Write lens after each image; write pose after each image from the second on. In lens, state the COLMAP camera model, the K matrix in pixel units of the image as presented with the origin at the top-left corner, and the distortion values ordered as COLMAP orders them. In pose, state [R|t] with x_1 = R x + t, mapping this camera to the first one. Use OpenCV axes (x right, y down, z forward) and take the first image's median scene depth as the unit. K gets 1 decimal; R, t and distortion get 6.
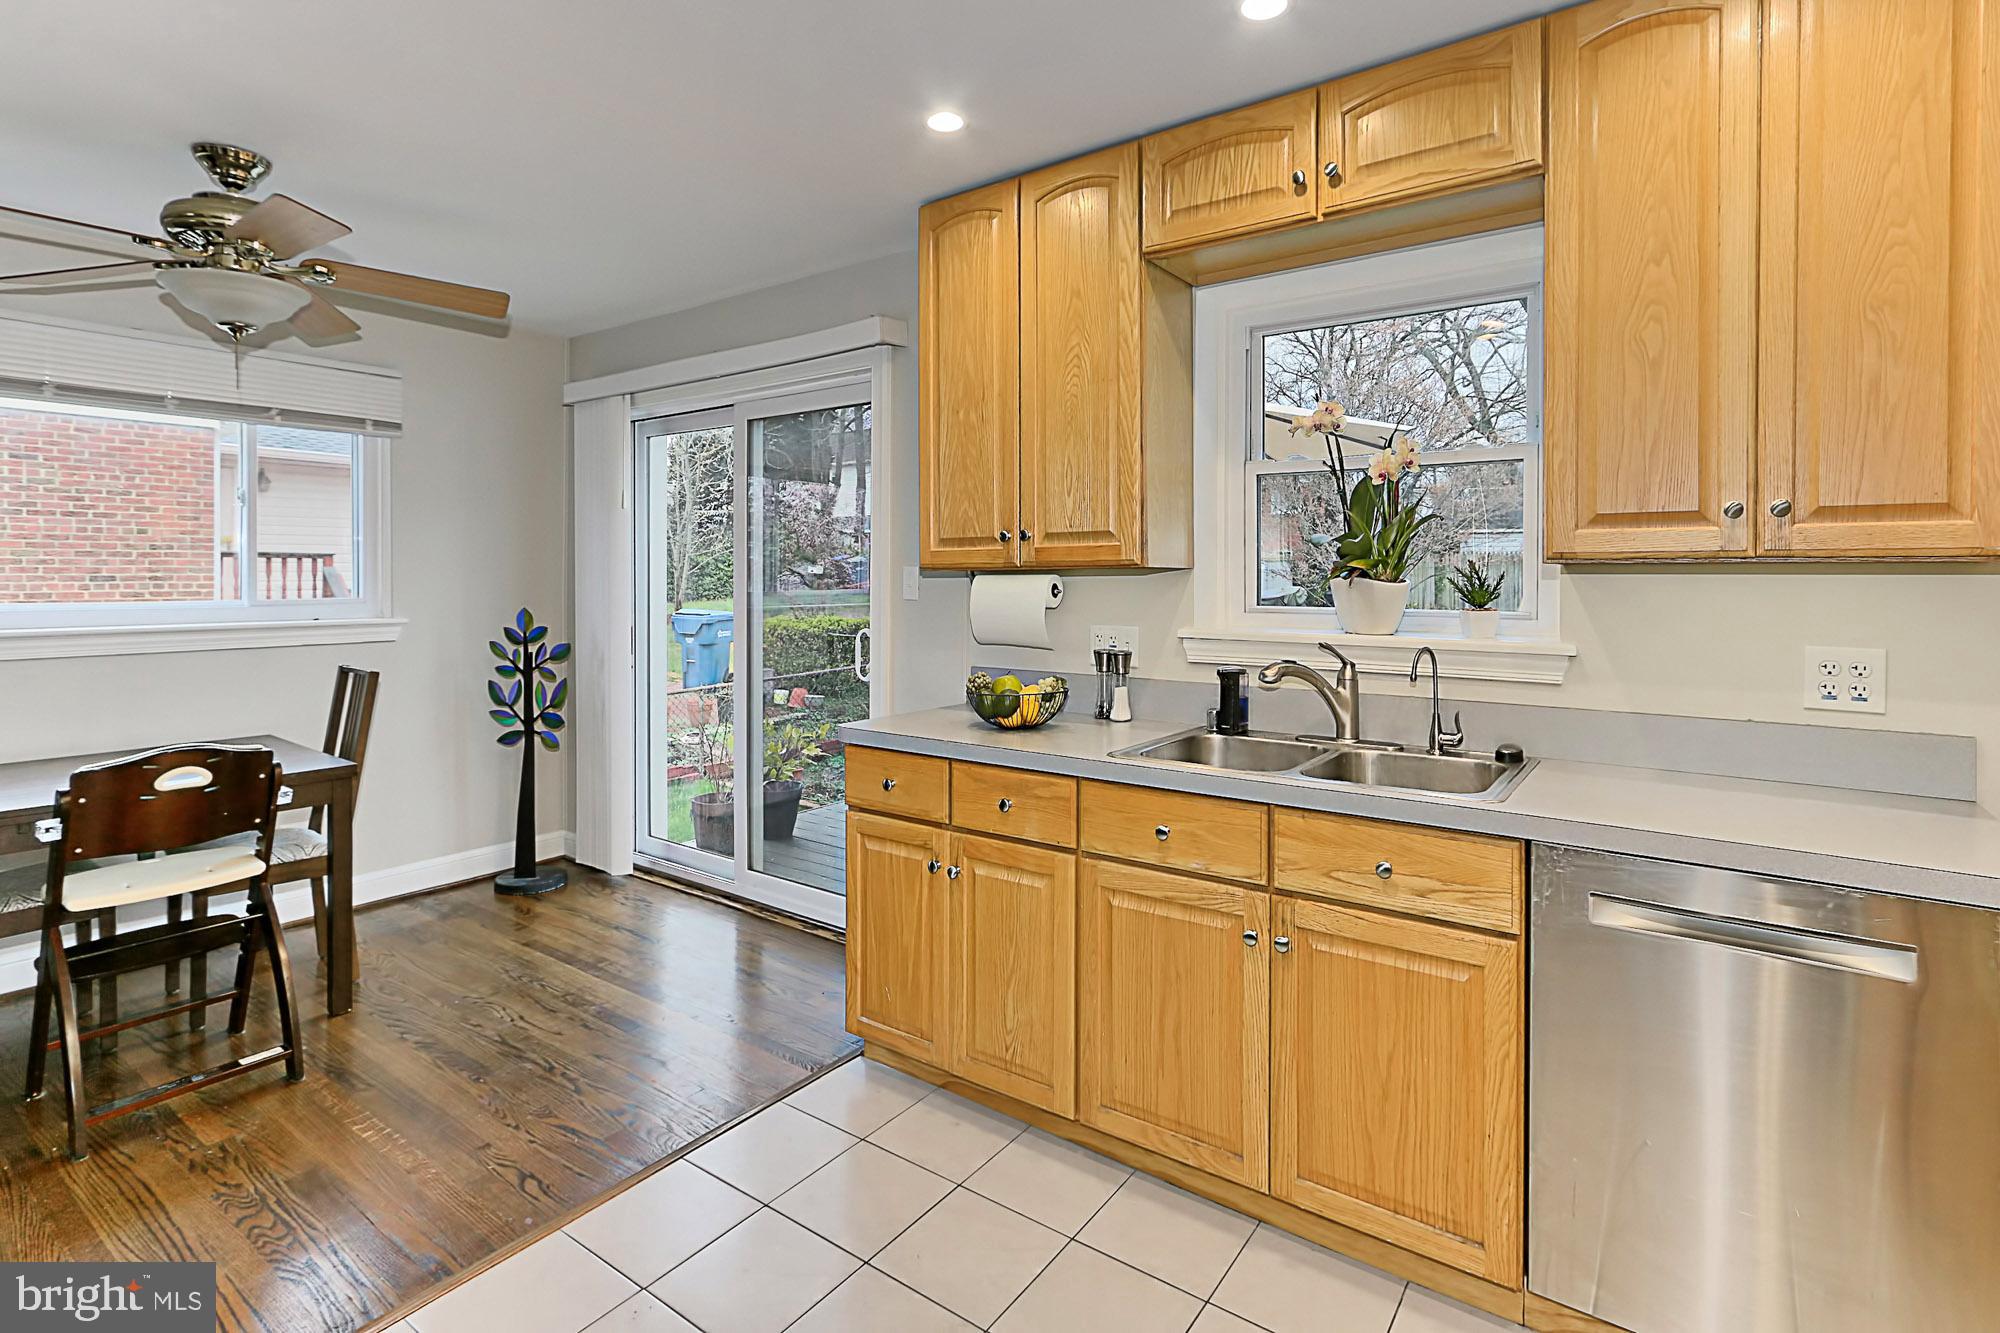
lens RADIAL K [[957.2, 0, 972.3], [0, 957.2, 589.0], [0, 0, 1]] dist [0.003663, 0.000599]
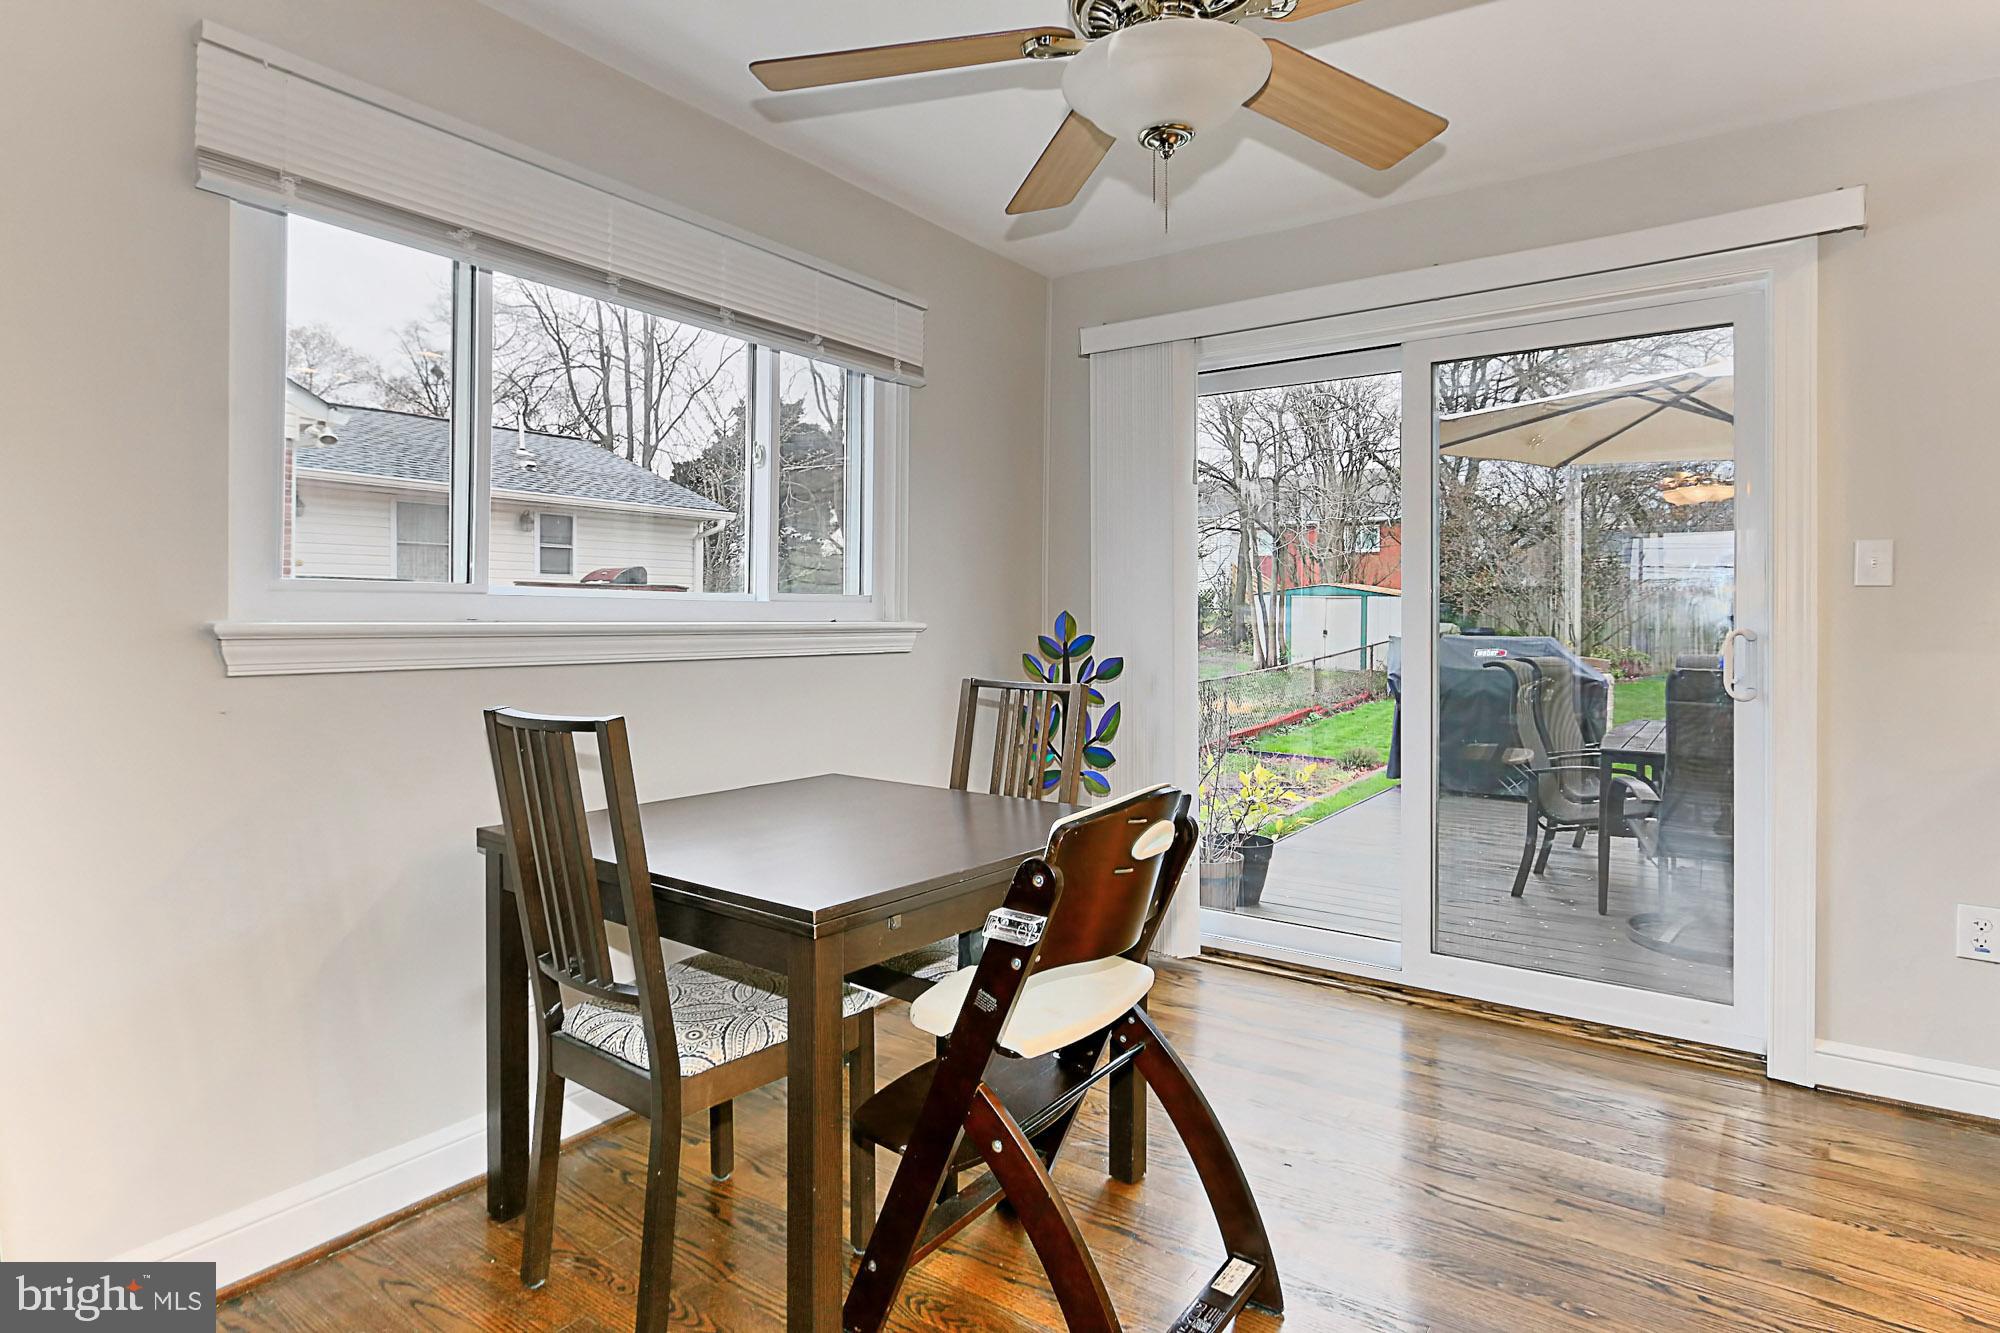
lens RADIAL K [[985.6, 0, 995.4], [0, 985.6, 608.8], [0, 0, 1]] dist [-0.005791, -0.000651]
pose [[0.999124, 0.000990, 0.041842, -0.556012], [0.000056, 0.999688, -0.024992, 0.037878], [-0.041854, 0.024972, 0.998812, 0.213041]]
